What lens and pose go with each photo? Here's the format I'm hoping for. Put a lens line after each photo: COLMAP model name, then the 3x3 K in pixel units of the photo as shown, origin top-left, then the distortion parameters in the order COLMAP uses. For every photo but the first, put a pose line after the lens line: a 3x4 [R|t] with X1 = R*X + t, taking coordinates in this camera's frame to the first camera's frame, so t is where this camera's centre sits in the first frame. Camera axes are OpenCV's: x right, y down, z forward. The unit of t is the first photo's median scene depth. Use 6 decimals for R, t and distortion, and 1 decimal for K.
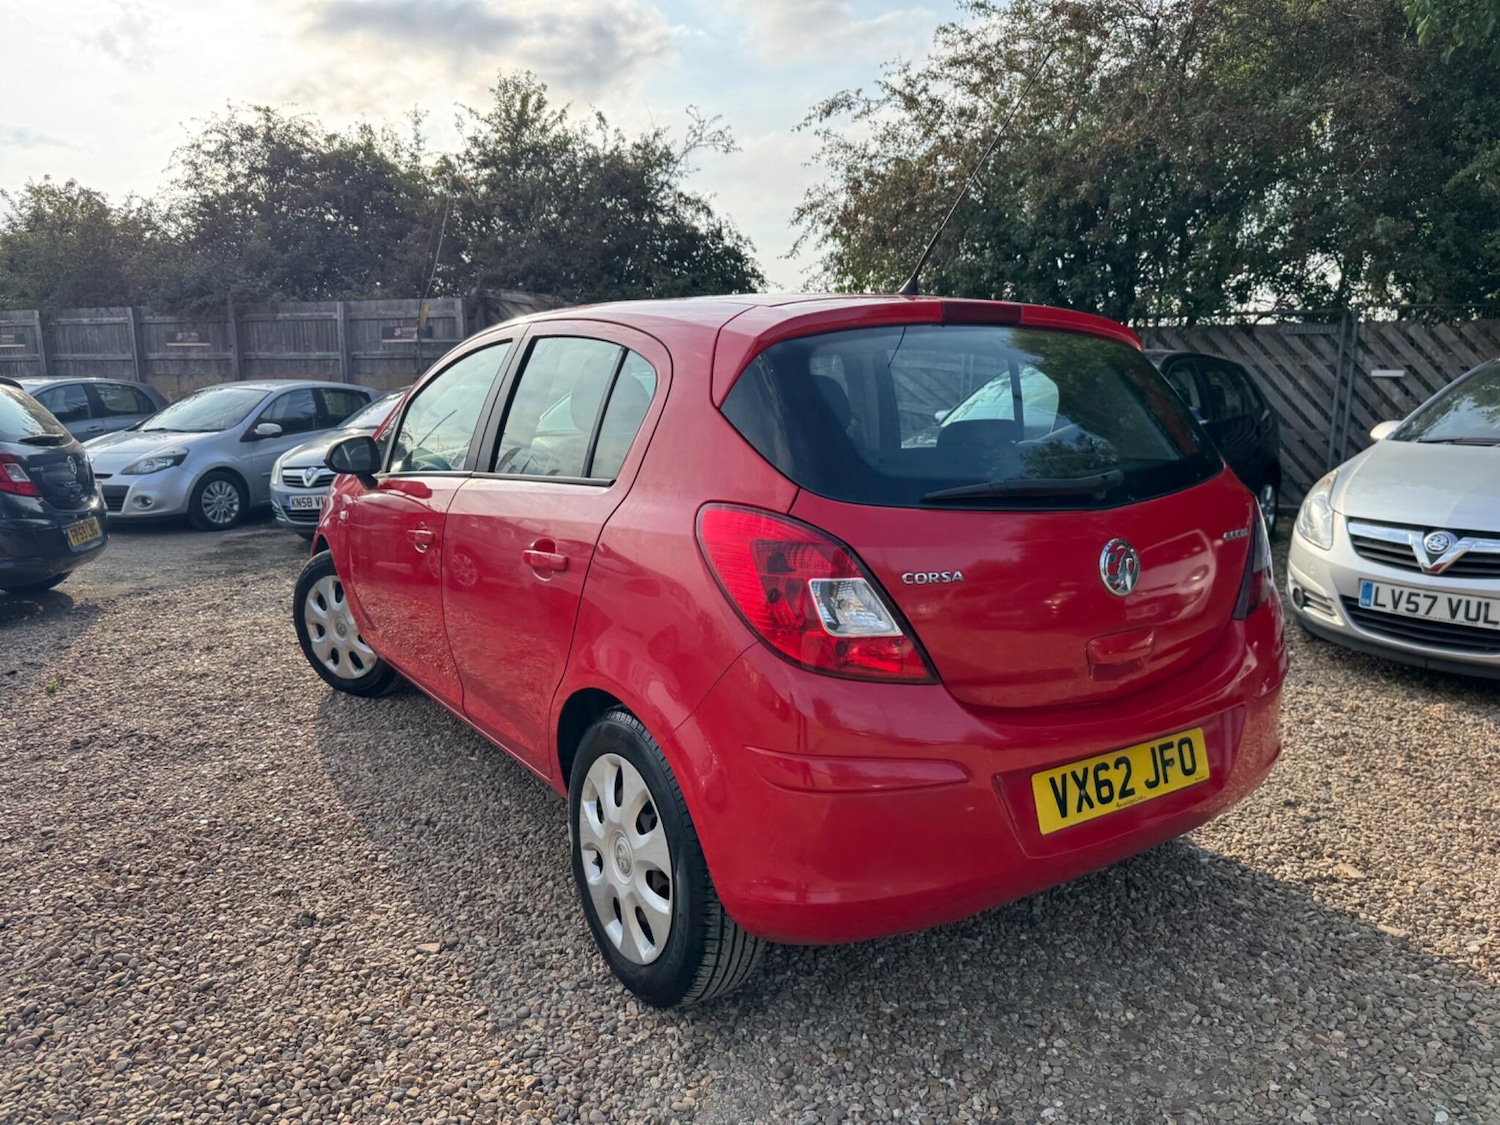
lens RADIAL K [[1050.4, 0, 740.0], [0, 1050.4, 519.6], [0, 0, 1]] dist [0.007599, -0.014583]
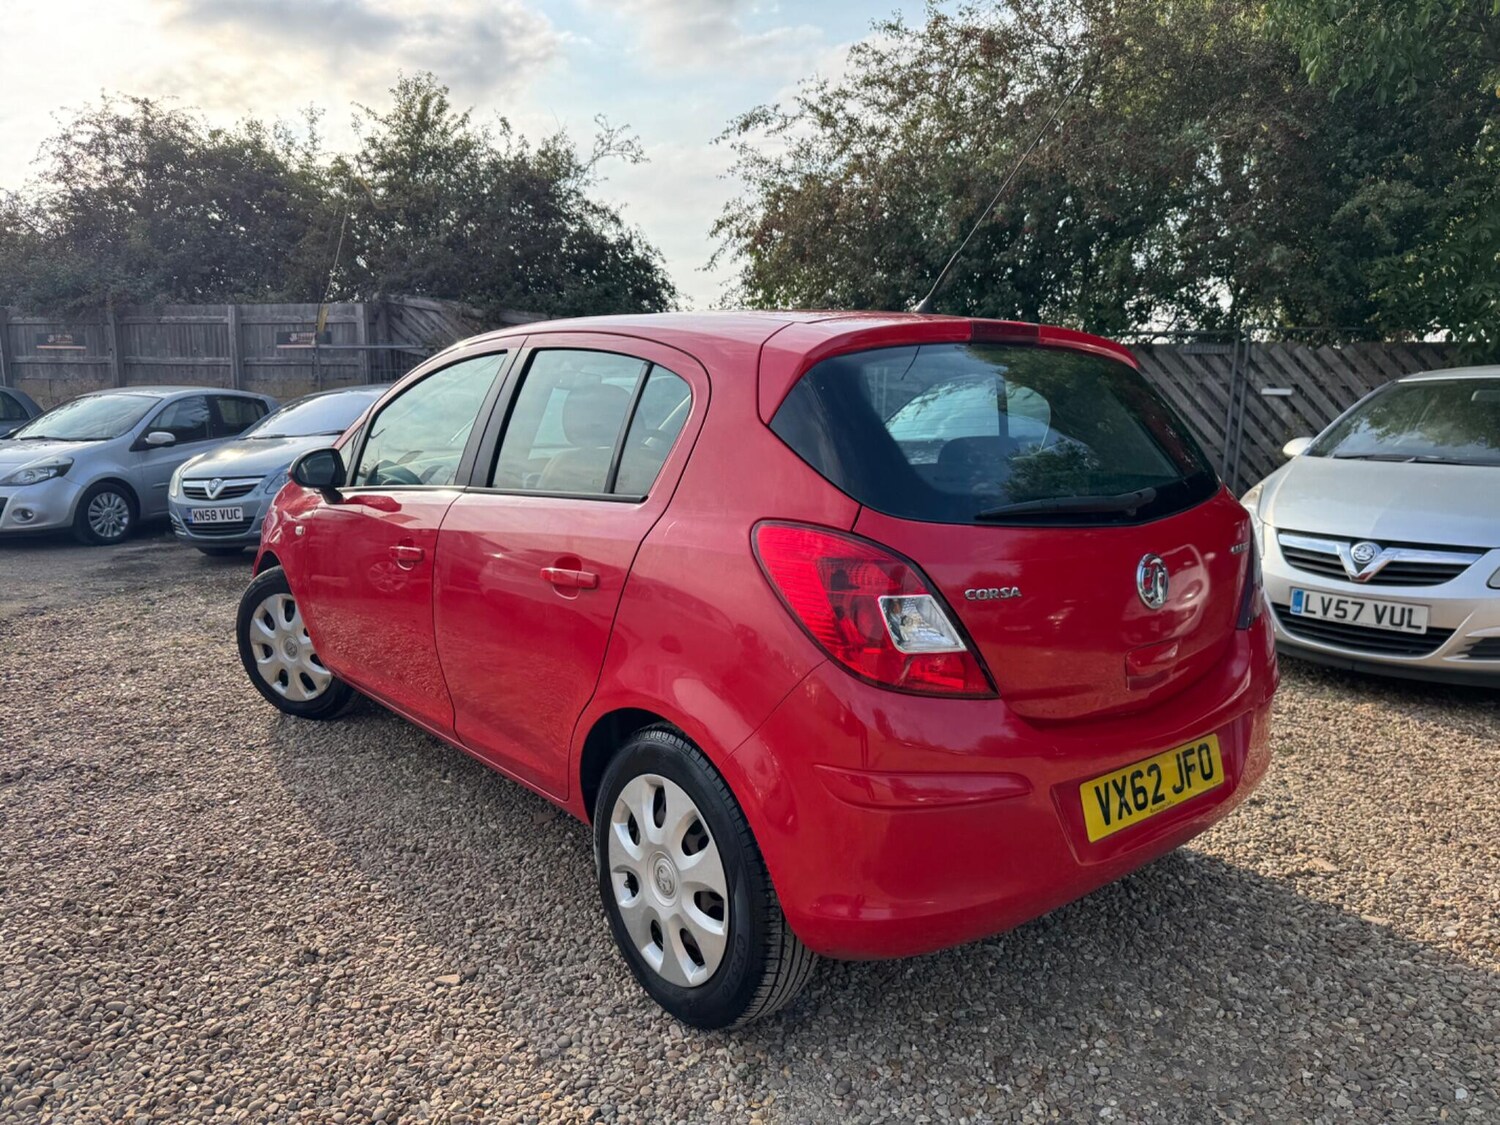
lens RADIAL K [[1050.4, 0, 737.1], [0, 1050.4, 526.8], [0, 0, 1]] dist [0.007599, -0.014583]
pose [[0.994531, -0.002956, 0.104396, -0.108487], [0.003337, 0.999988, -0.003471, -0.003728], [-0.104384, 0.003801, 0.994530, 0.008645]]
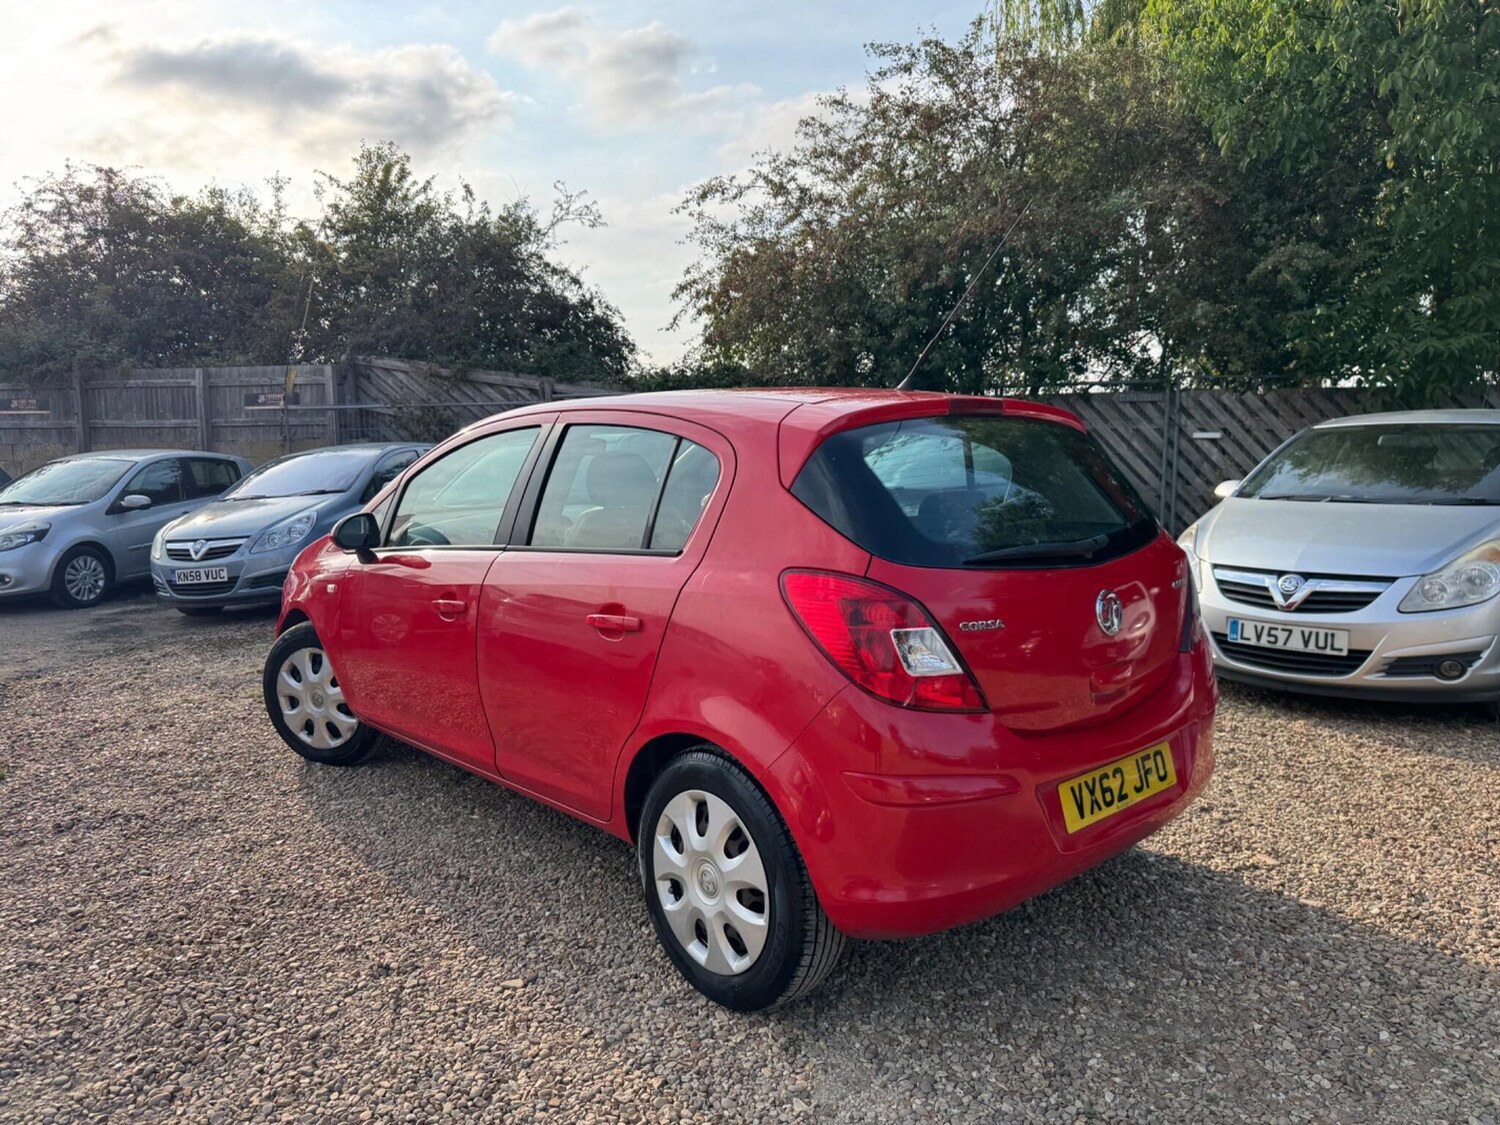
lens RADIAL K [[1050.4, 0, 732.0], [0, 1050.4, 508.5], [0, 0, 1]] dist [0.007599, -0.014583]
pose [[0.988655, -0.018508, 0.149058, -0.184904], [0.028314, 0.997552, -0.063936, -0.007007], [-0.147509, 0.067431, 0.986759, -0.118092]]
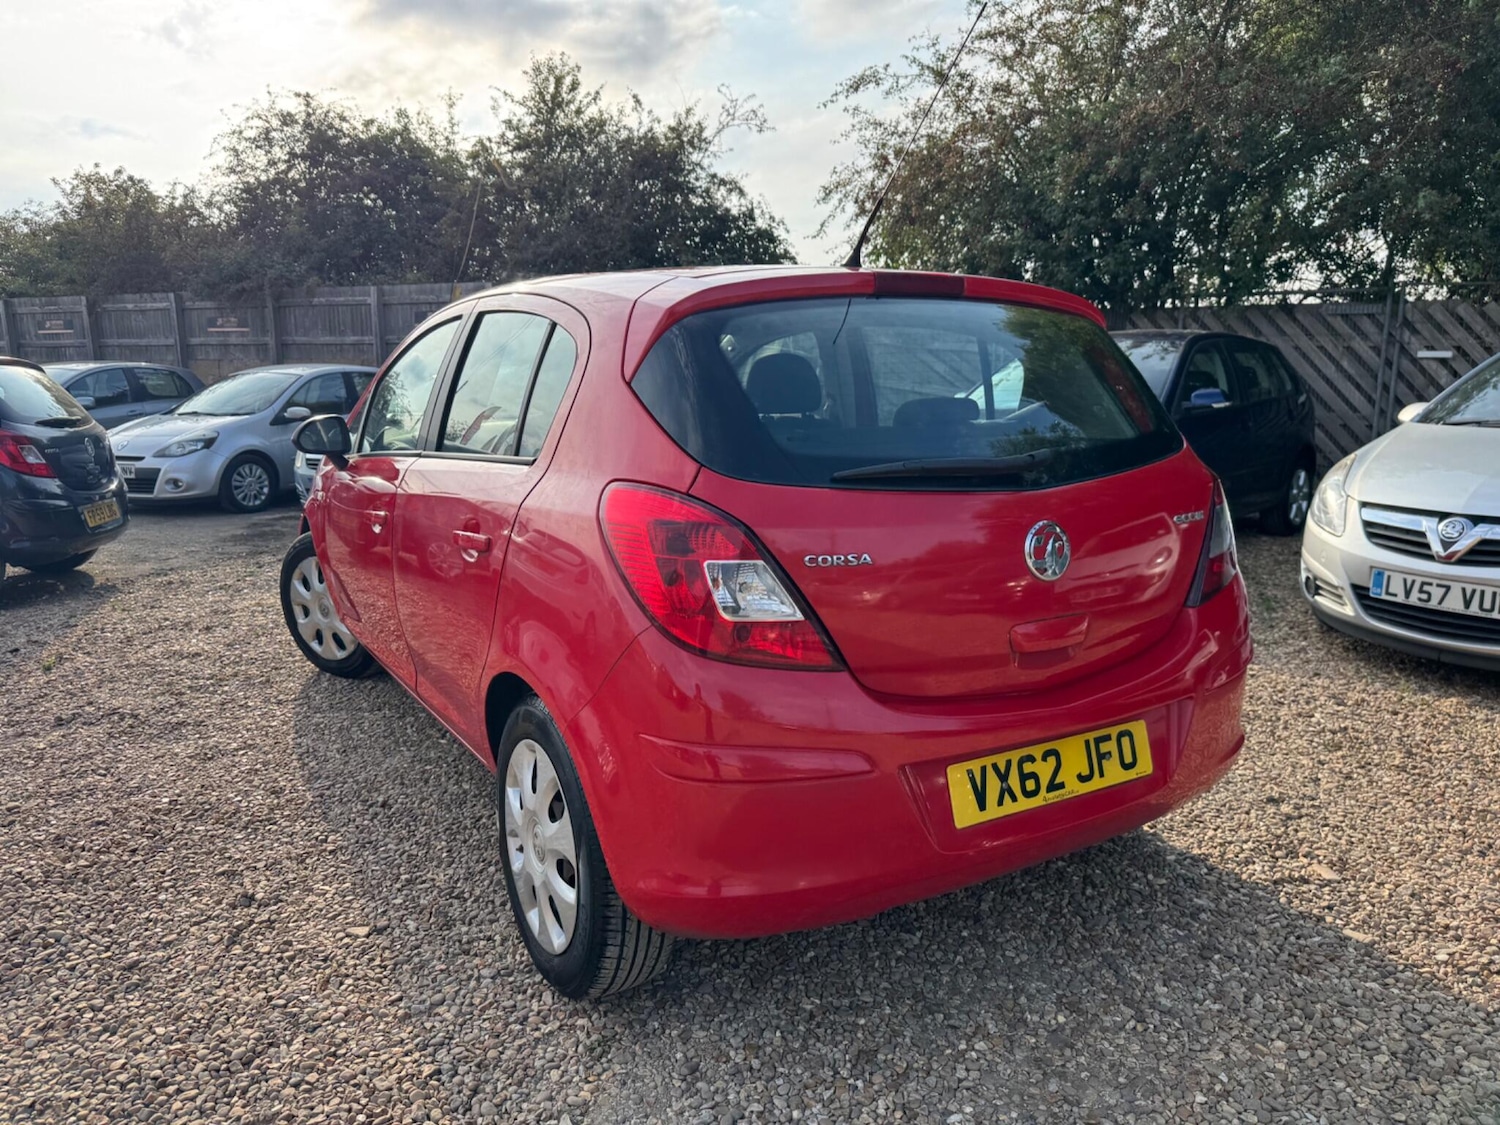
lens RADIAL K [[1050.4, 0, 743.9], [0, 1050.4, 528.5], [0, 0, 1]] dist [0.007599, -0.014583]
pose [[0.998993, 0.005017, -0.044583, 0.089813], [-0.004043, 0.999752, 0.021912, 0.004099], [0.044682, -0.021709, 0.998765, 0.029692]]
